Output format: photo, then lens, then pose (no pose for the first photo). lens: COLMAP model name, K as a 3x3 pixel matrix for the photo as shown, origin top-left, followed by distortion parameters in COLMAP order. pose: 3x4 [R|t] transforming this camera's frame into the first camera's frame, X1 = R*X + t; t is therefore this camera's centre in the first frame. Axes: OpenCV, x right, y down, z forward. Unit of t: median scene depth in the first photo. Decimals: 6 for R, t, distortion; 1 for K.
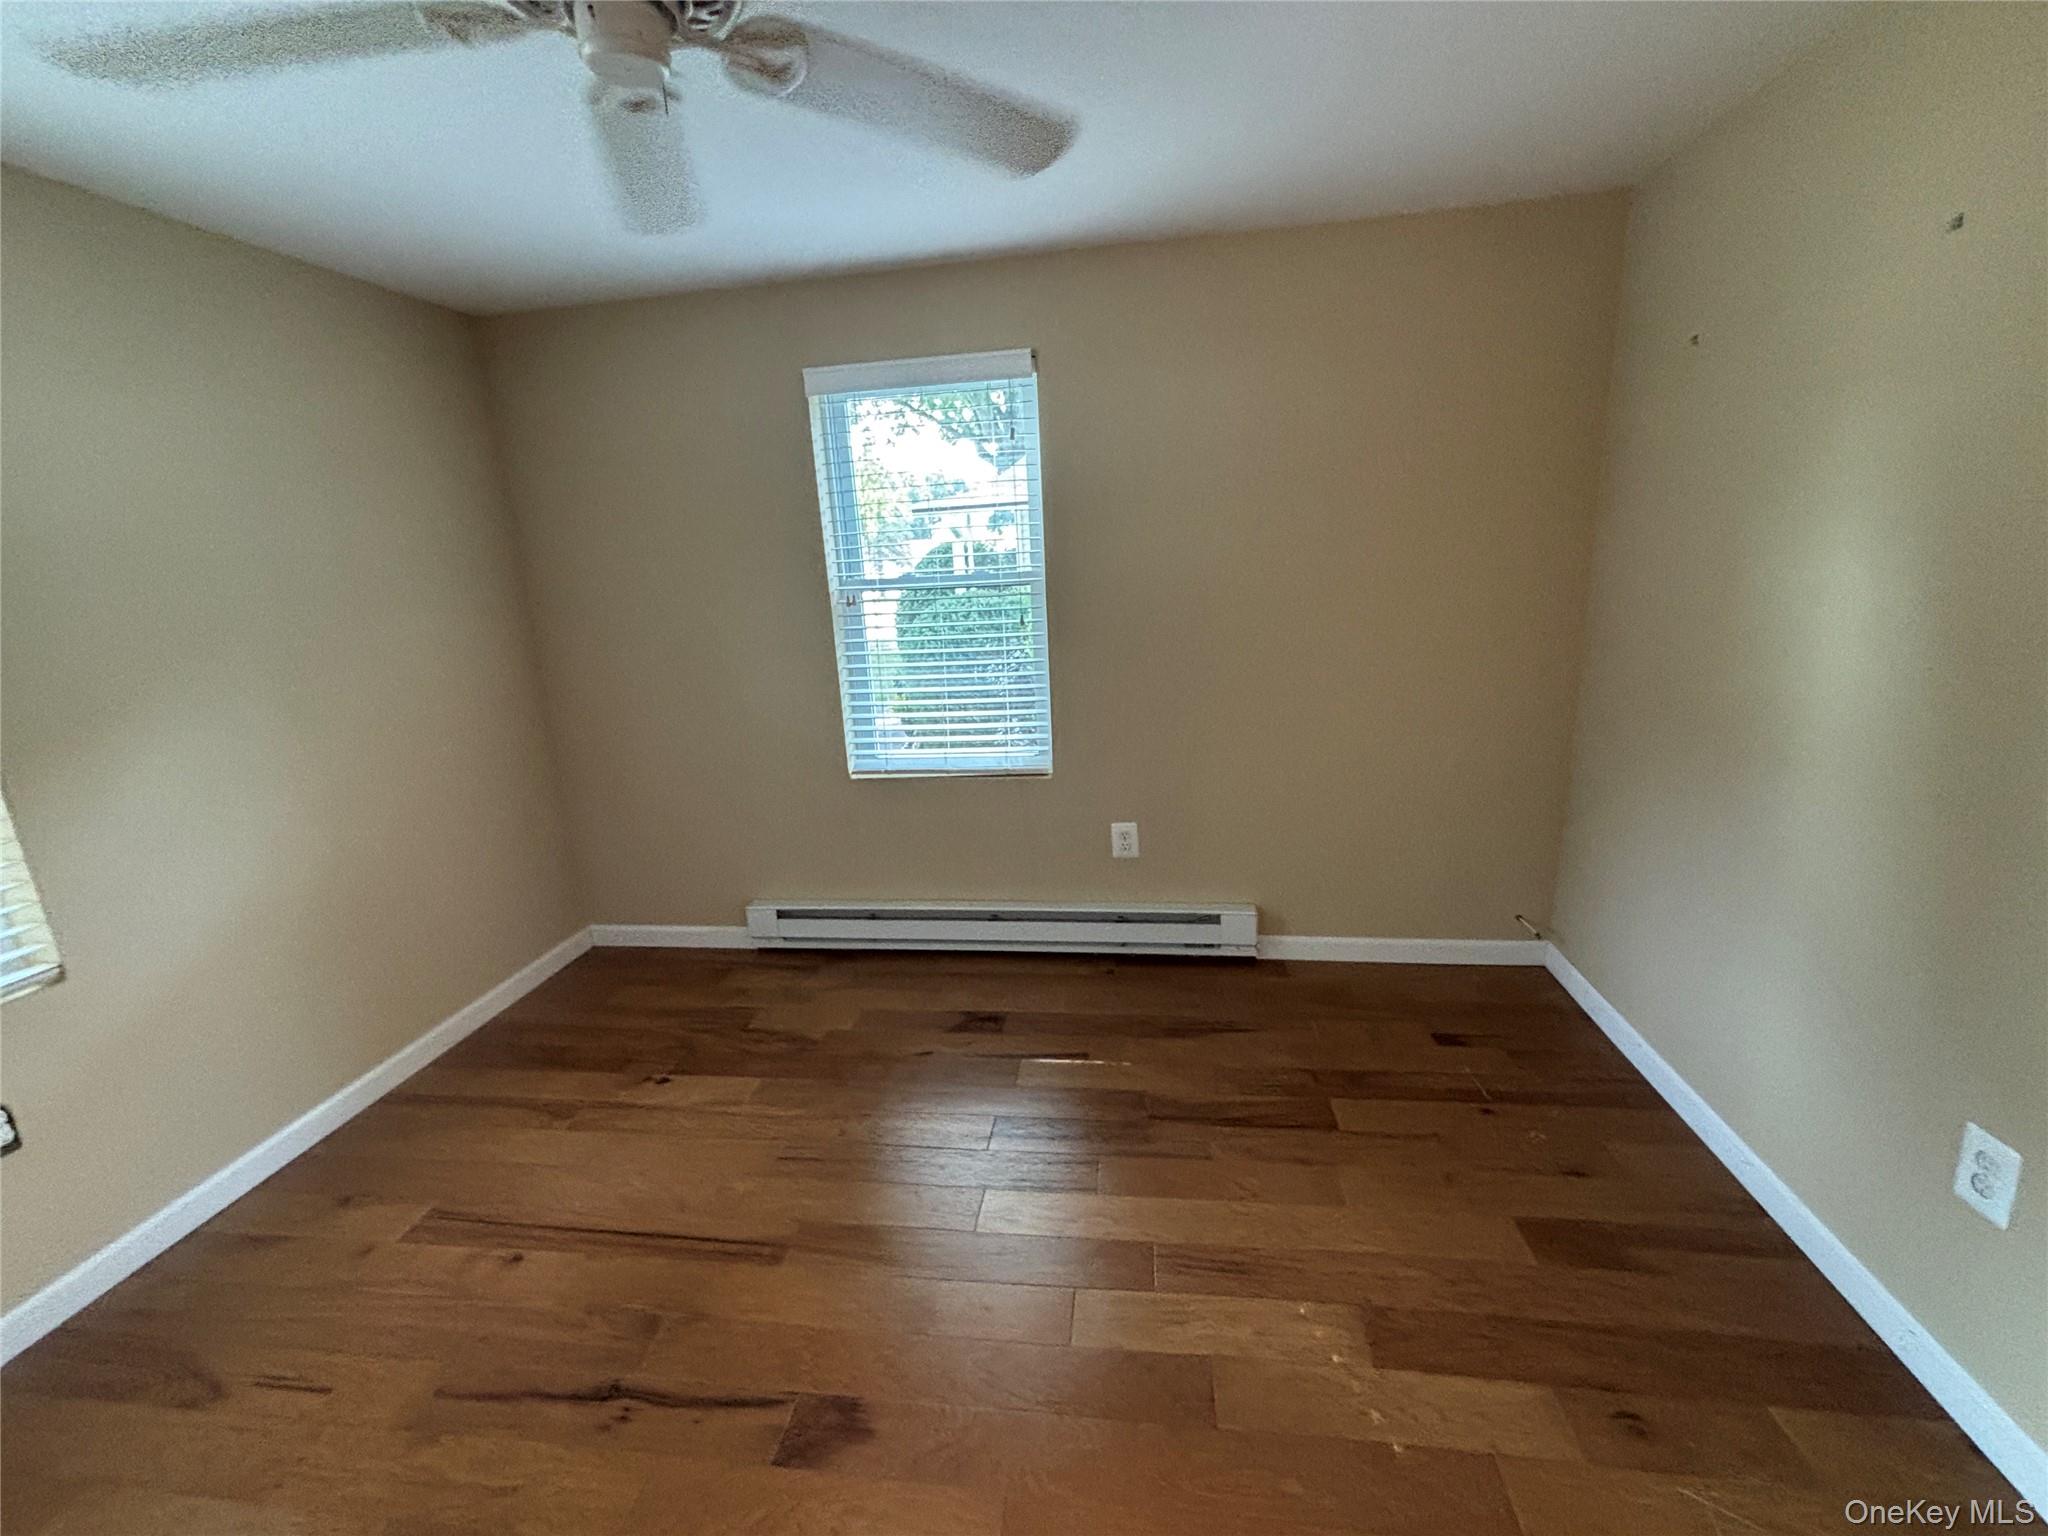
lens RADIAL K [[879.4, 0, 1019.4], [0, 879.4, 773.9], [0, 0, 1]] dist [0.027162, -0.000144]
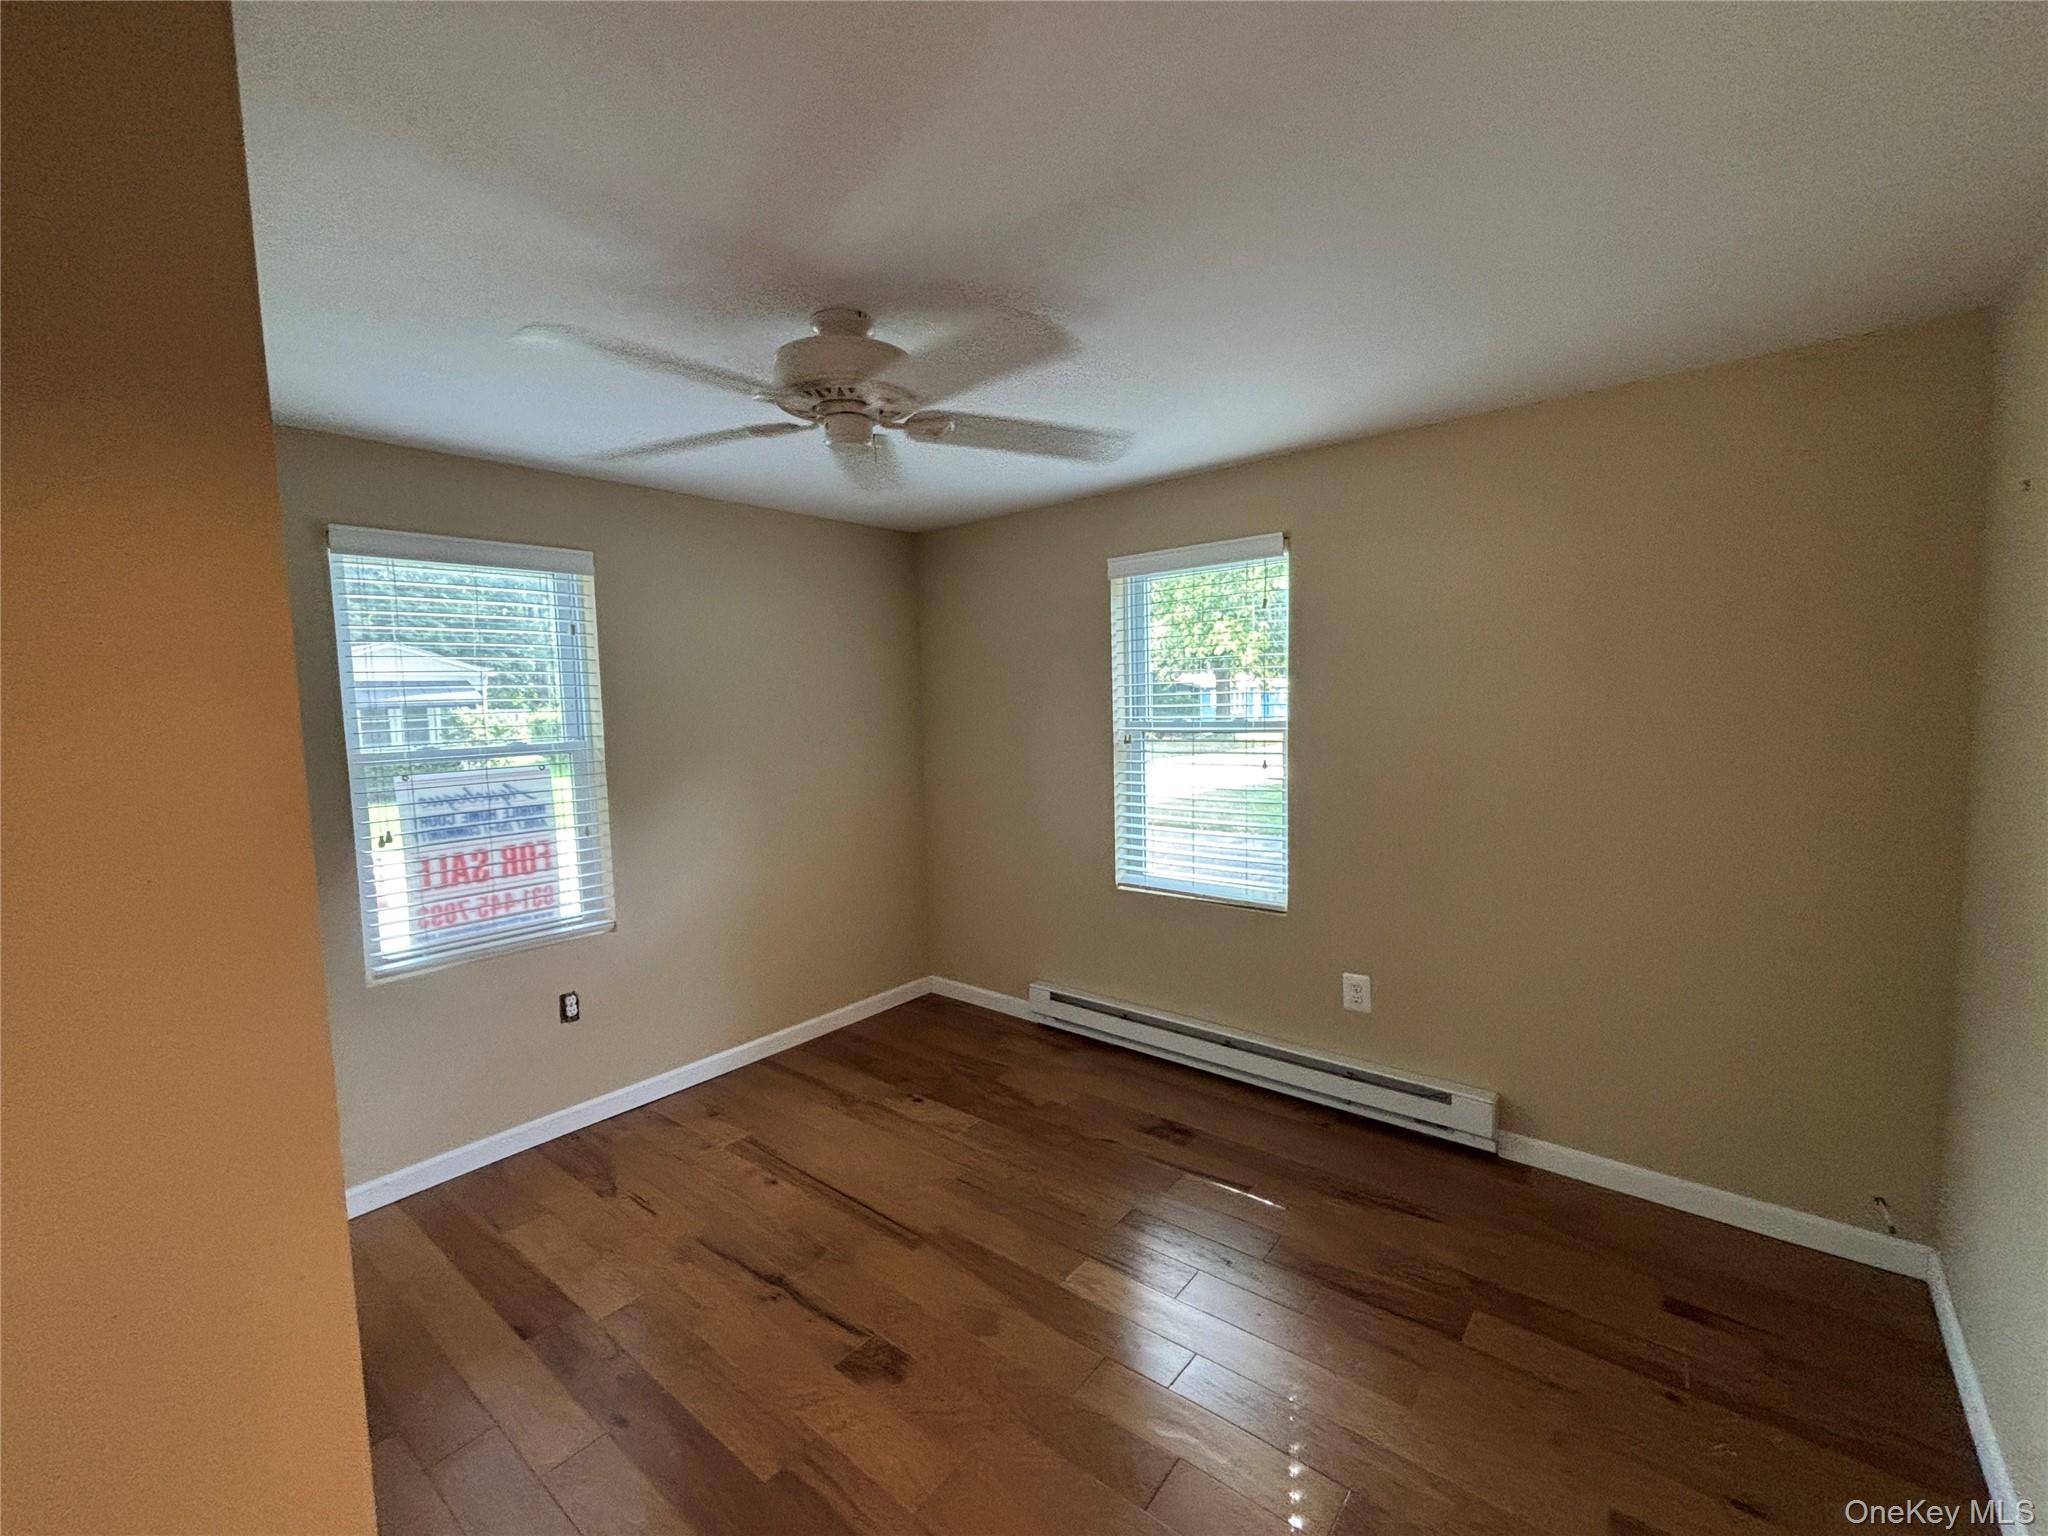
lens RADIAL K [[879.4, 0, 1019.4], [0, 879.4, 773.9], [0, 0, 1]] dist [0.027162, -0.000144]
pose [[0.858810, 0.081946, -0.505698, 0.305252], [-0.150501, 0.983923, -0.096151, -0.015411], [0.489688, 0.158684, 0.857336, -0.089026]]
